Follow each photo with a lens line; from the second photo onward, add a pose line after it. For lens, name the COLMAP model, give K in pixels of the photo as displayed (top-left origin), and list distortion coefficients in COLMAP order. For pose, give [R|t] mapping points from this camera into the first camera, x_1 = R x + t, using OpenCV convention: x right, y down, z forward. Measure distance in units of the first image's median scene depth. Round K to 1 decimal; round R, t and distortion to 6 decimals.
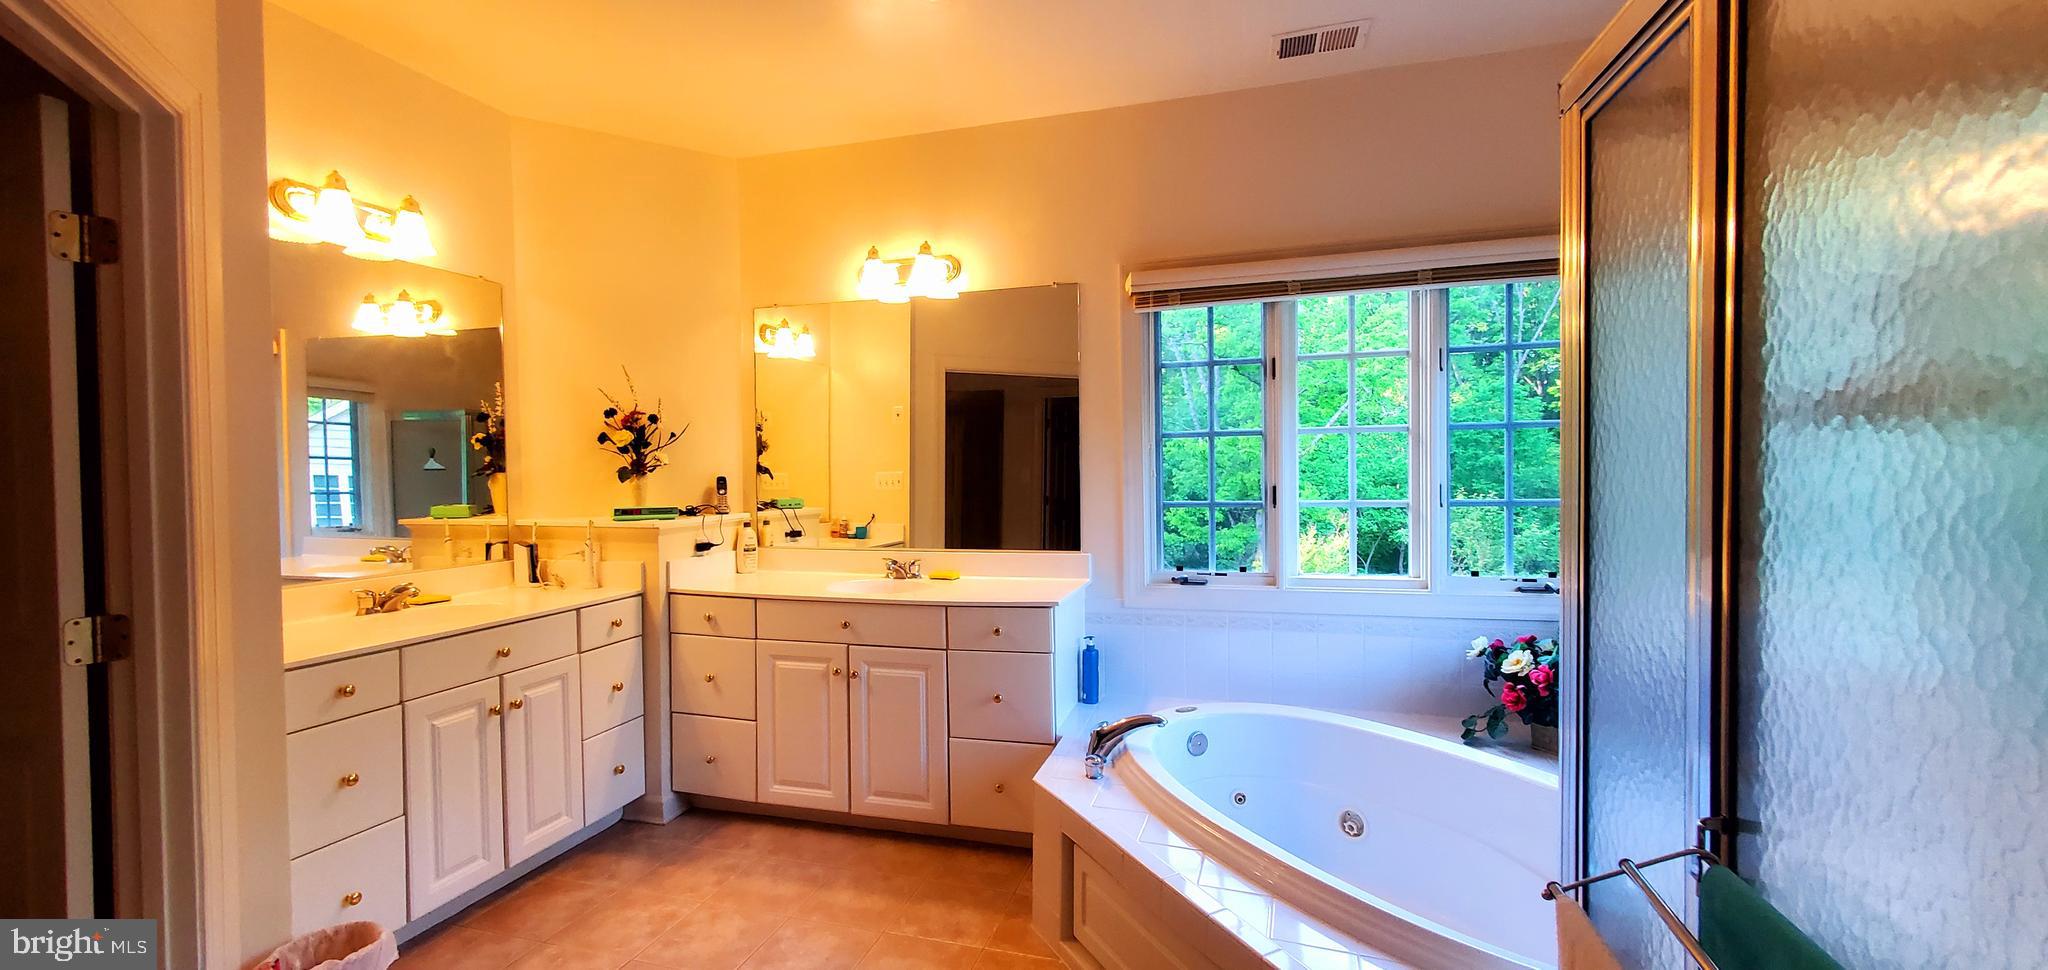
lens RADIAL K [[808.6, 0, 1014.5], [0, 808.6, 487.7], [0, 0, 1]] dist [0.001686, -0.000119]
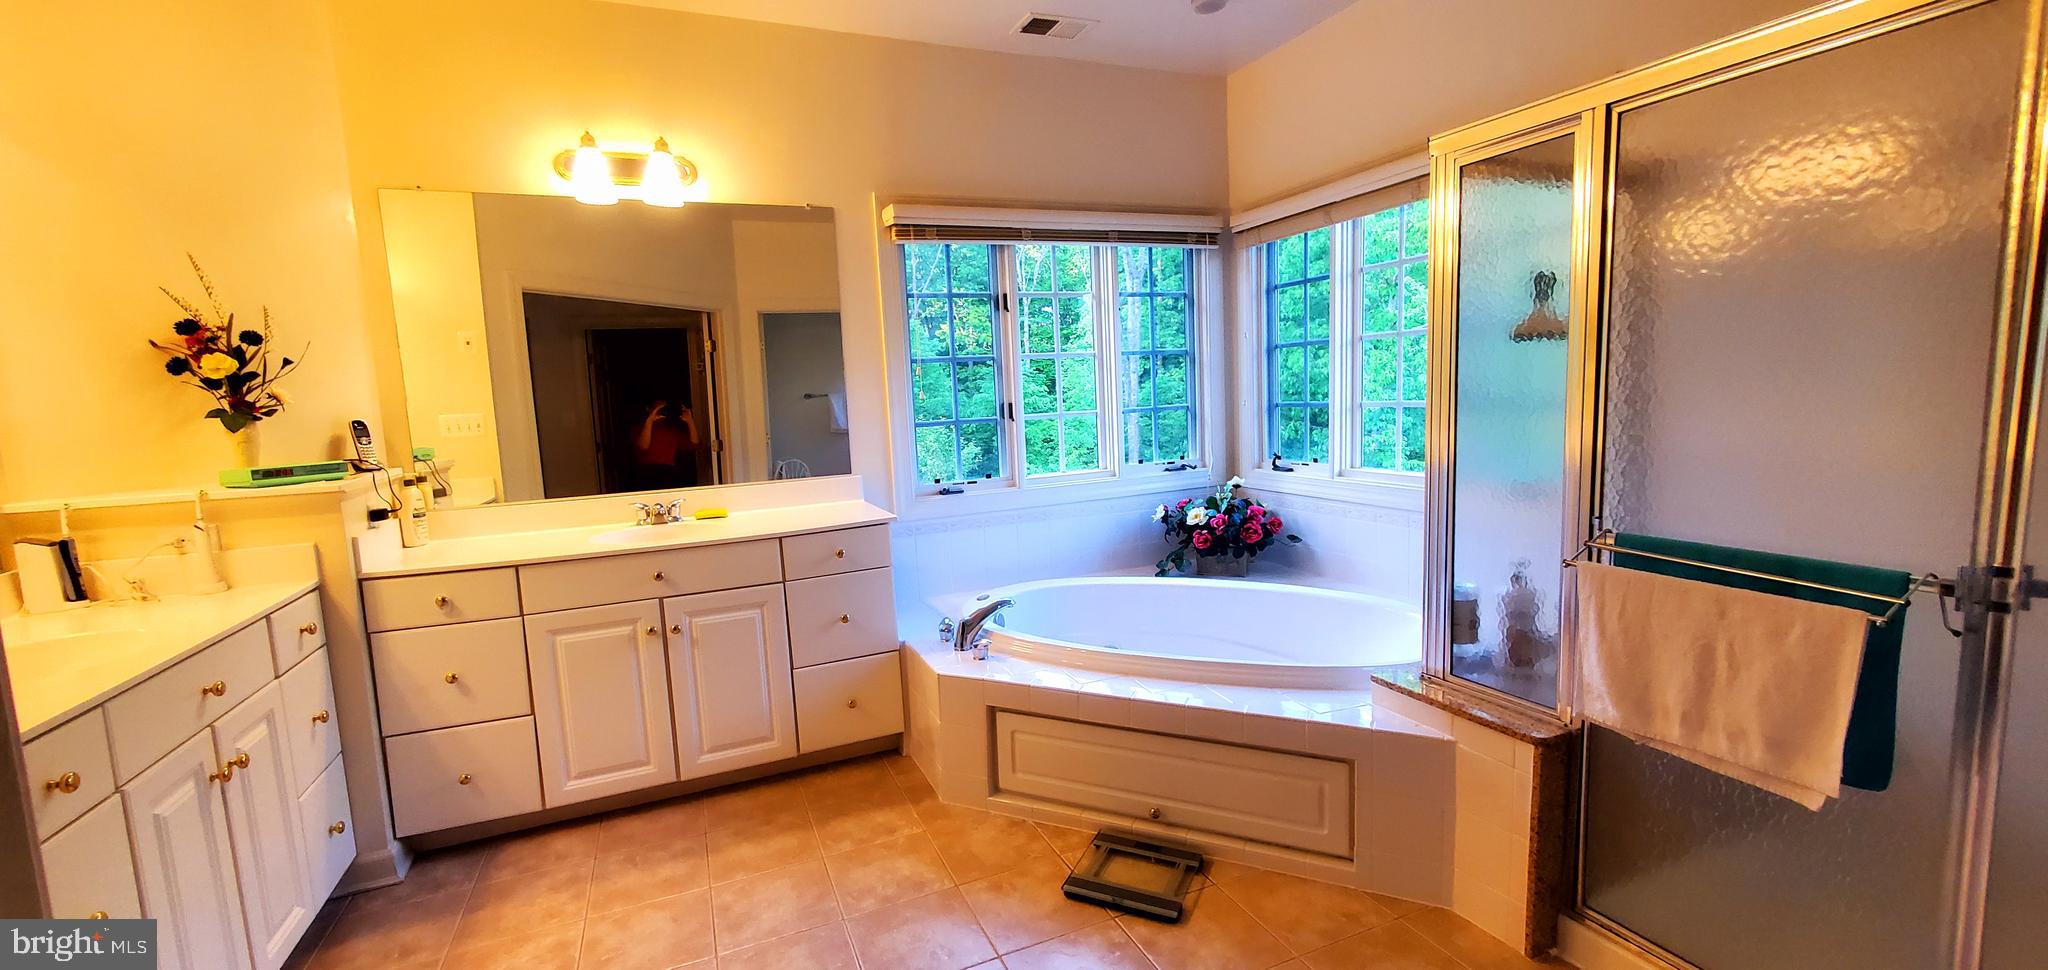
lens RADIAL K [[808.6, 0, 1014.5], [0, 808.6, 487.7], [0, 0, 1]] dist [0.001686, -0.000119]
pose [[0.773465, -0.099111, 0.626043, -0.428092], [0.052060, 0.994296, 0.093091, 0.010953], [-0.631698, -0.039411, 0.774212, 0.072110]]
